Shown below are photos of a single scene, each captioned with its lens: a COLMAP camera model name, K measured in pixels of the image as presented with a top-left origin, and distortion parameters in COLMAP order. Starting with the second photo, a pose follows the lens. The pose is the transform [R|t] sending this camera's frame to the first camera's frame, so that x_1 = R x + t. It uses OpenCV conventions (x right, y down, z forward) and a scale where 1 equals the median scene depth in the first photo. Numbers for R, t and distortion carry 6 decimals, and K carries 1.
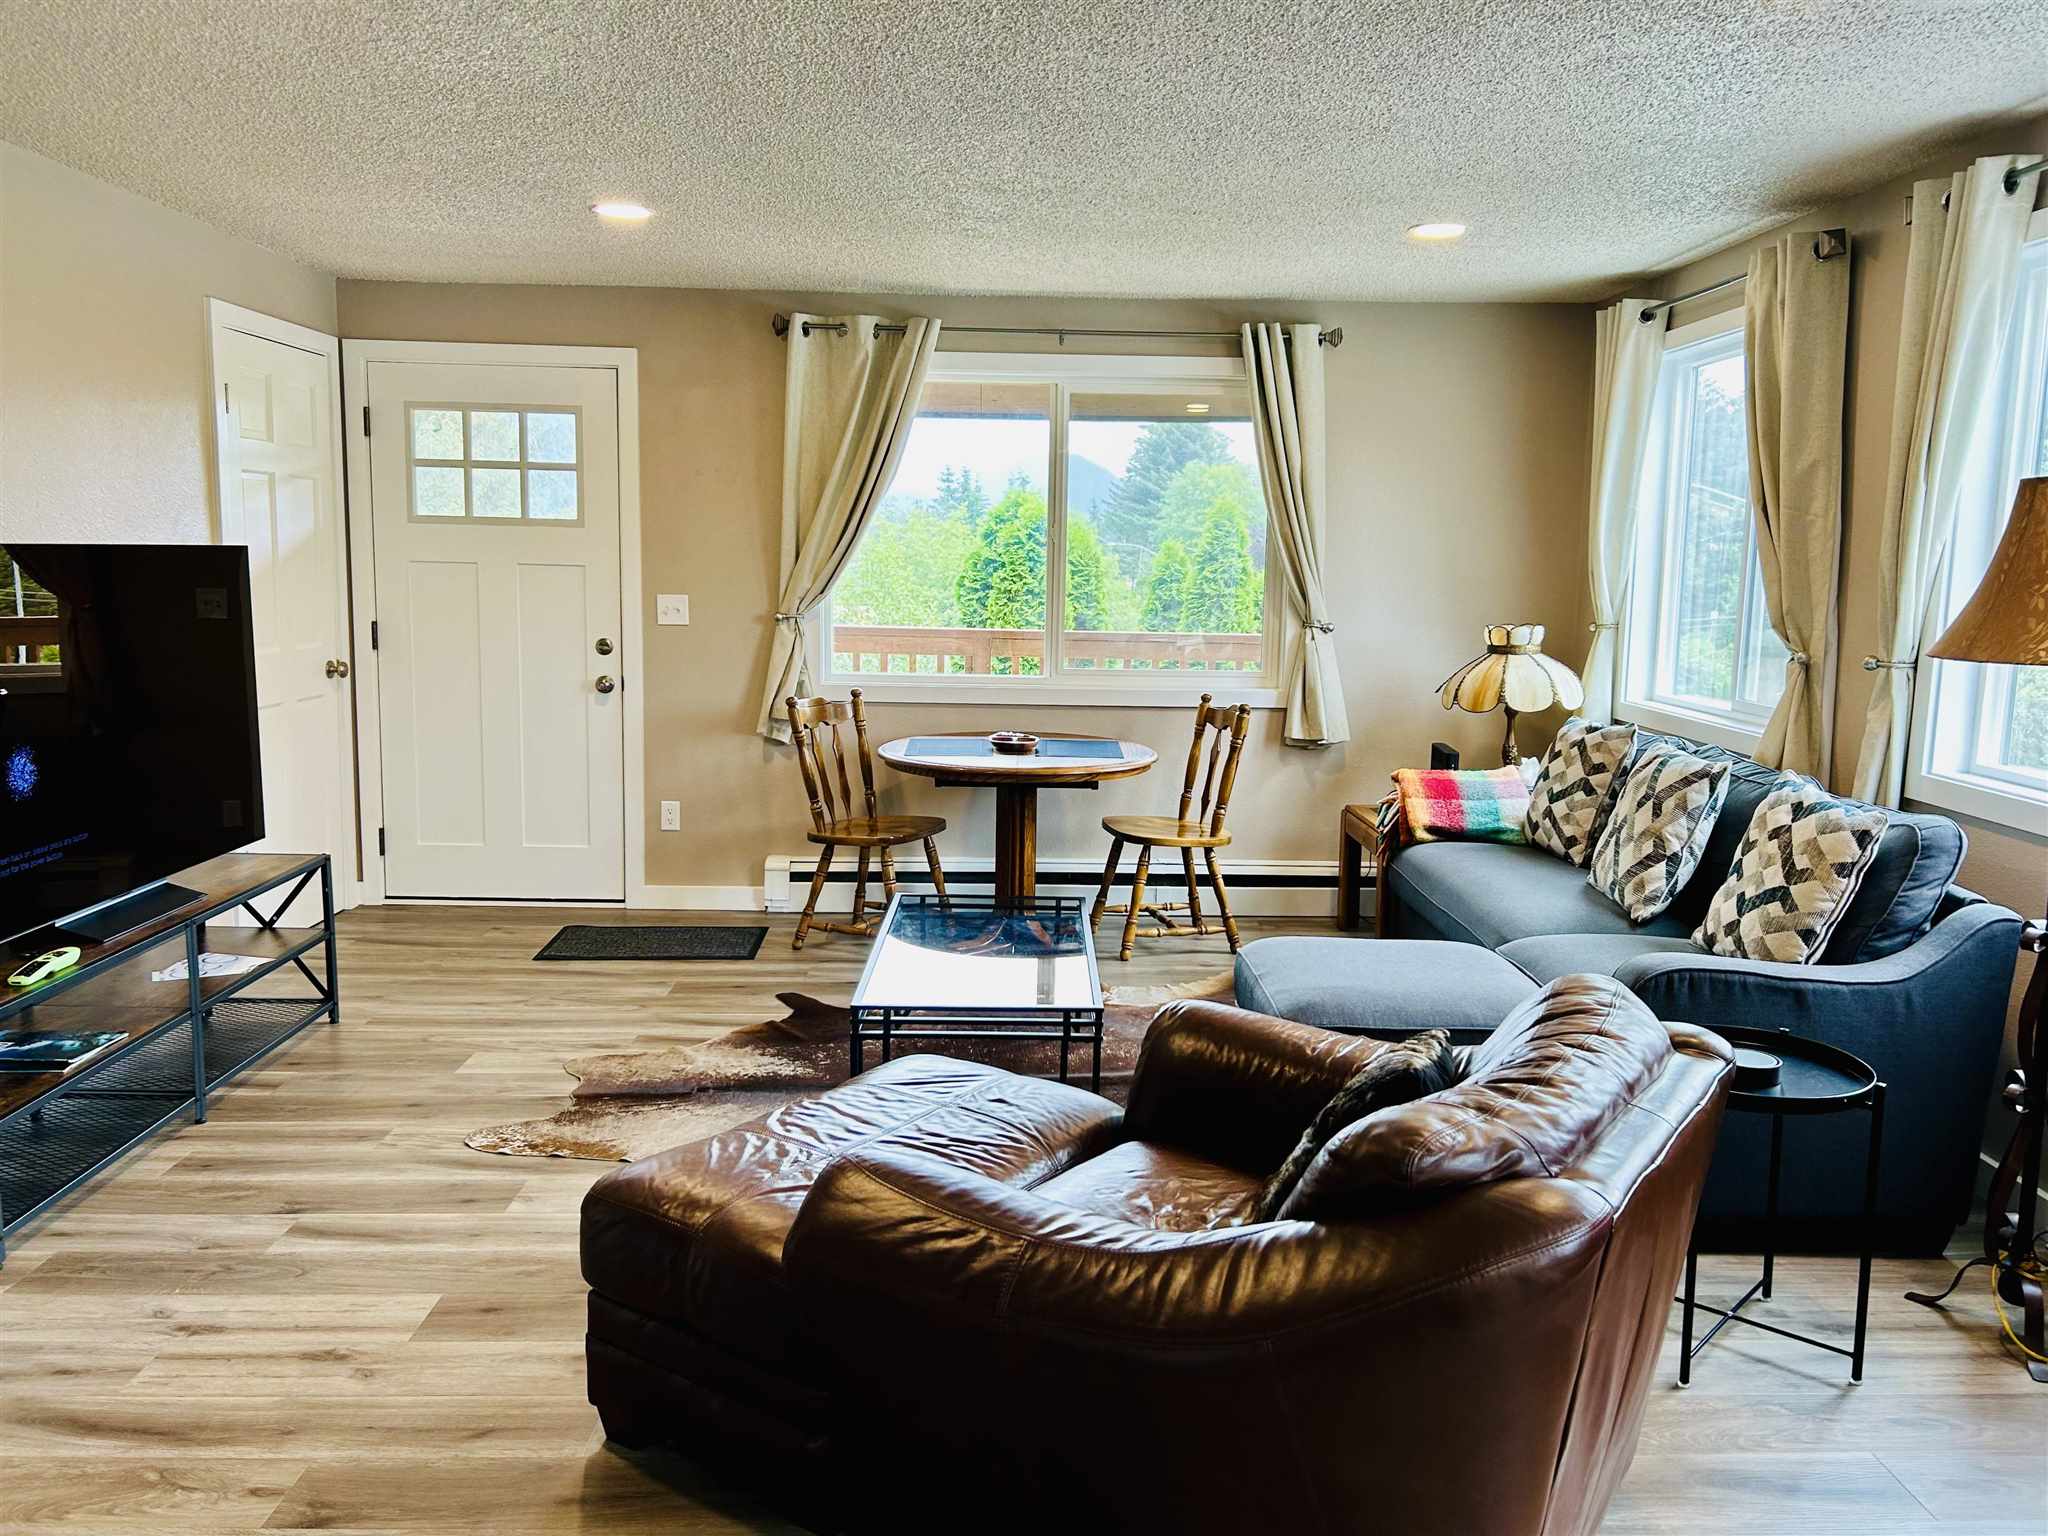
lens RADIAL K [[1552.7, 0, 1074.6], [0, 1552.7, 753.9], [0, 0, 1]] dist [0.046988, -0.061127]
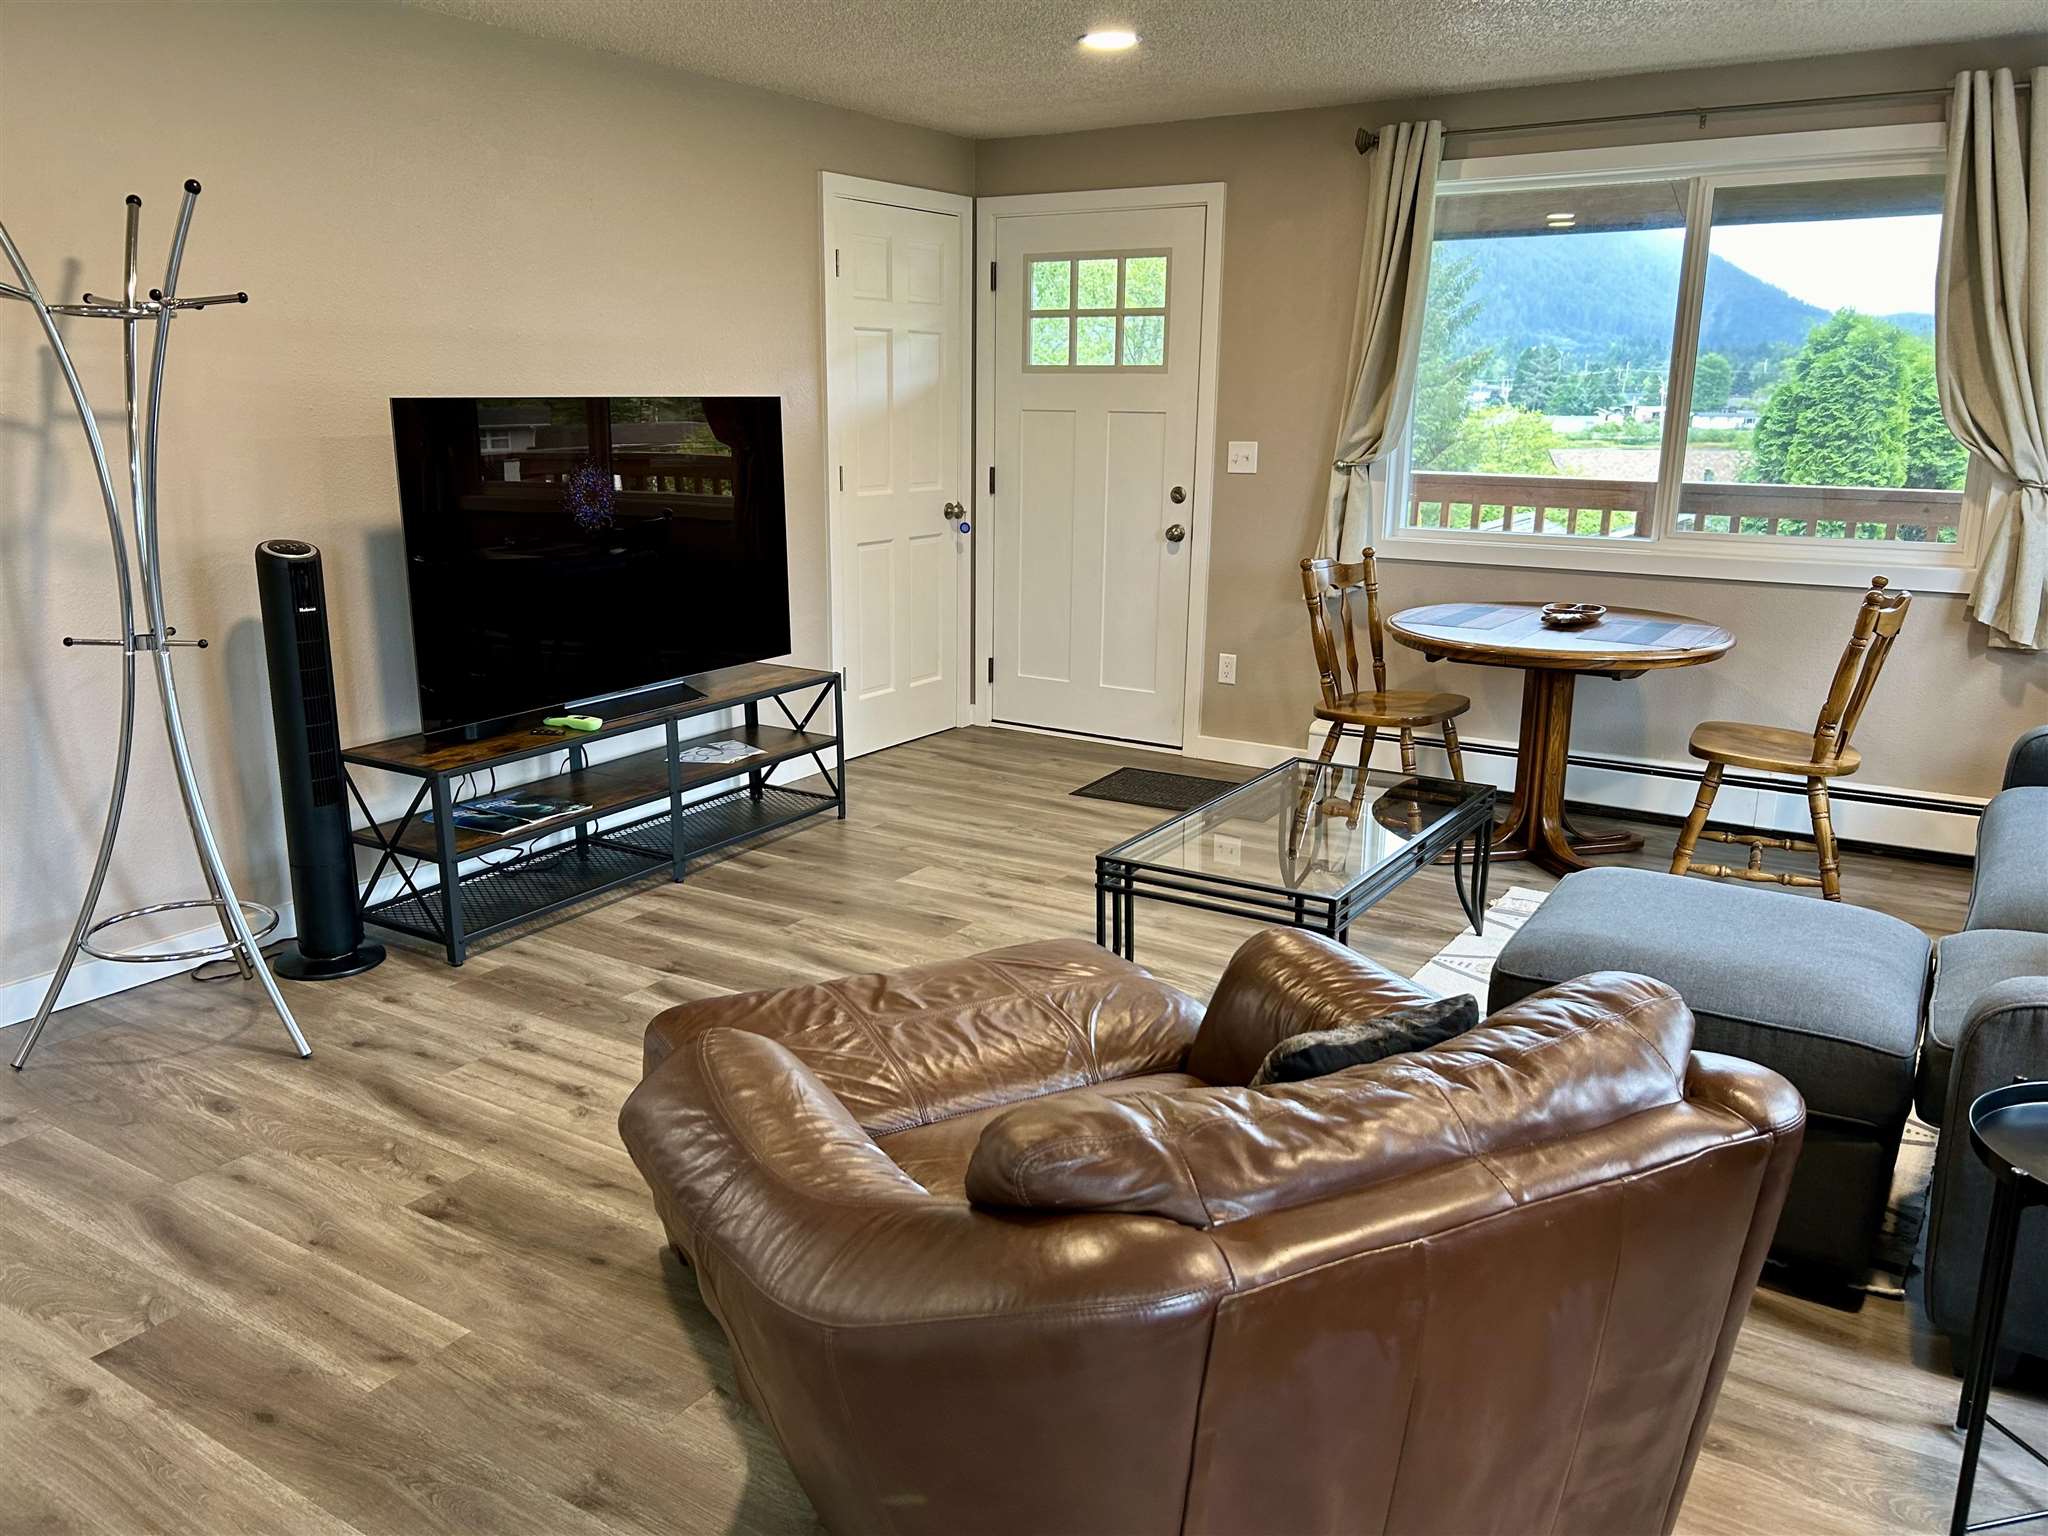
lens RADIAL K [[1552.7, 0, 1044.8], [0, 1552.7, 780.2], [0, 0, 1]] dist [0.046988, -0.061127]
pose [[0.815353, 0.126991, -0.564865, 0.254734], [-0.061635, 0.989143, 0.133409, -0.017770], [0.575674, -0.073960, 0.814327, 0.139424]]
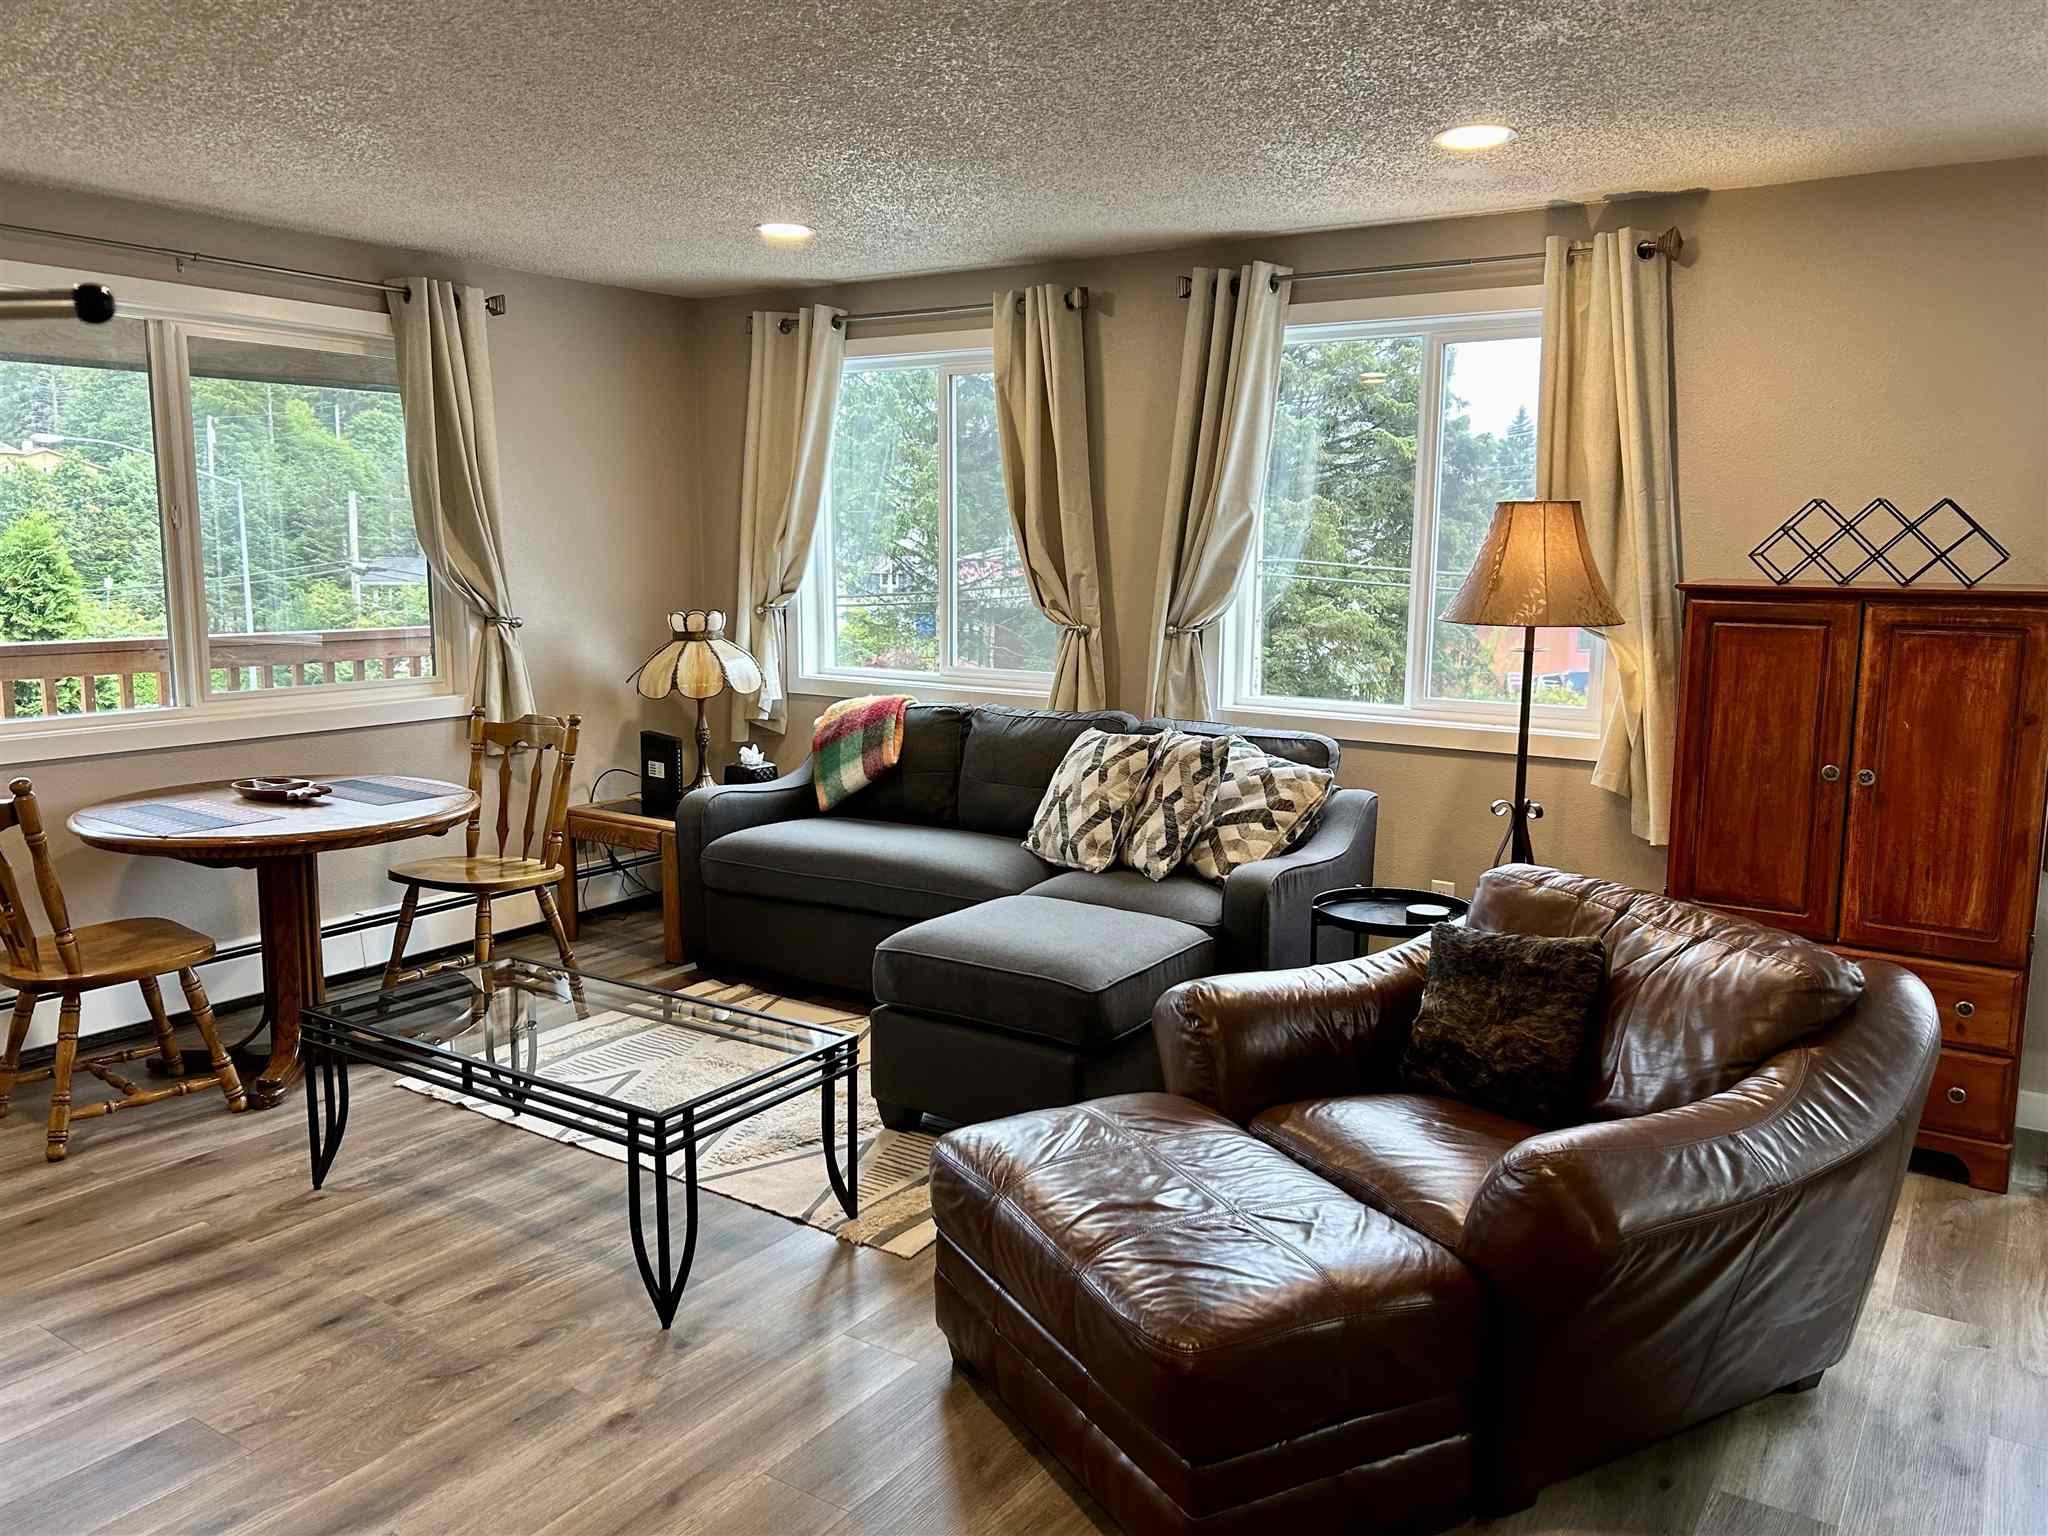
lens RADIAL K [[1552.7, 0, 1010.6], [0, 1552.7, 759.7], [0, 0, 1]] dist [0.046988, -0.061127]
pose [[0.590536, -0.118468, 0.798269, -0.498355], [0.098416, 0.992355, 0.074466, -0.048465], [-0.800988, 0.034588, 0.597680, 0.260573]]
